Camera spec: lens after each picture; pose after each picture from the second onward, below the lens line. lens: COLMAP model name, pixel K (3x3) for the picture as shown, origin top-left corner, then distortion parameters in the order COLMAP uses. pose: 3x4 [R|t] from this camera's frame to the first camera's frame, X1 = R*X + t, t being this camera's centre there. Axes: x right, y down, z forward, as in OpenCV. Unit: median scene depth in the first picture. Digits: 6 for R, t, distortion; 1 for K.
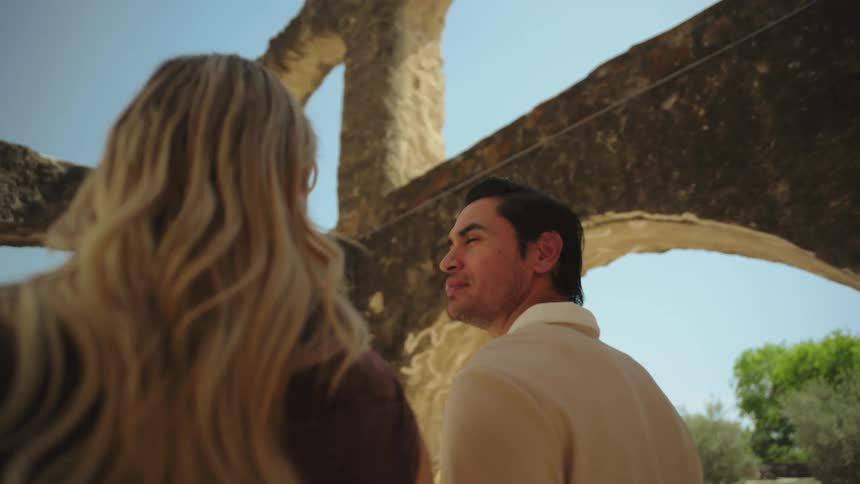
lens RADIAL K [[561.5, 0, 432.6], [0, 561.5, 237.6], [0, 0, 1]] dist [-0.008376, -0.002967]
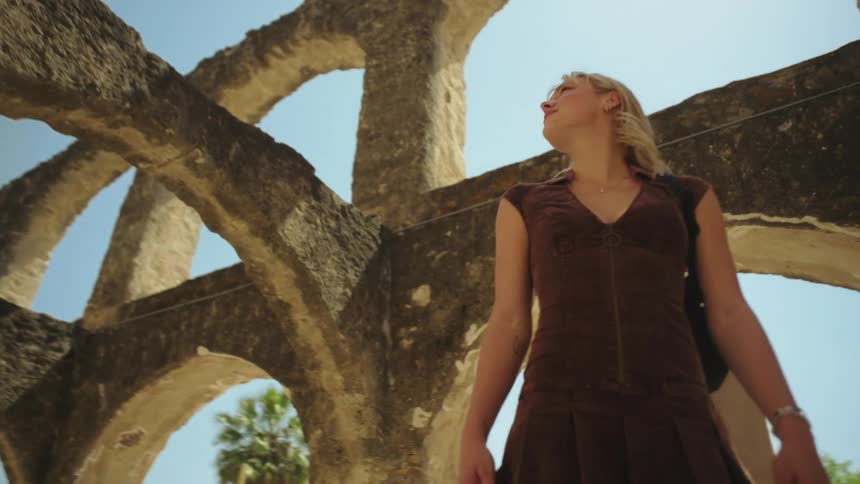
lens RADIAL K [[619.7, 0, 427.5], [0, 619.7, 243.8], [0, 0, 1]] dist [-0.020026, -0.000090]
pose [[0.960183, 0.172432, 0.219807, -0.327285], [-0.141856, 0.978742, -0.148125, 0.180543], [-0.240676, 0.111046, 0.964232, -0.008312]]
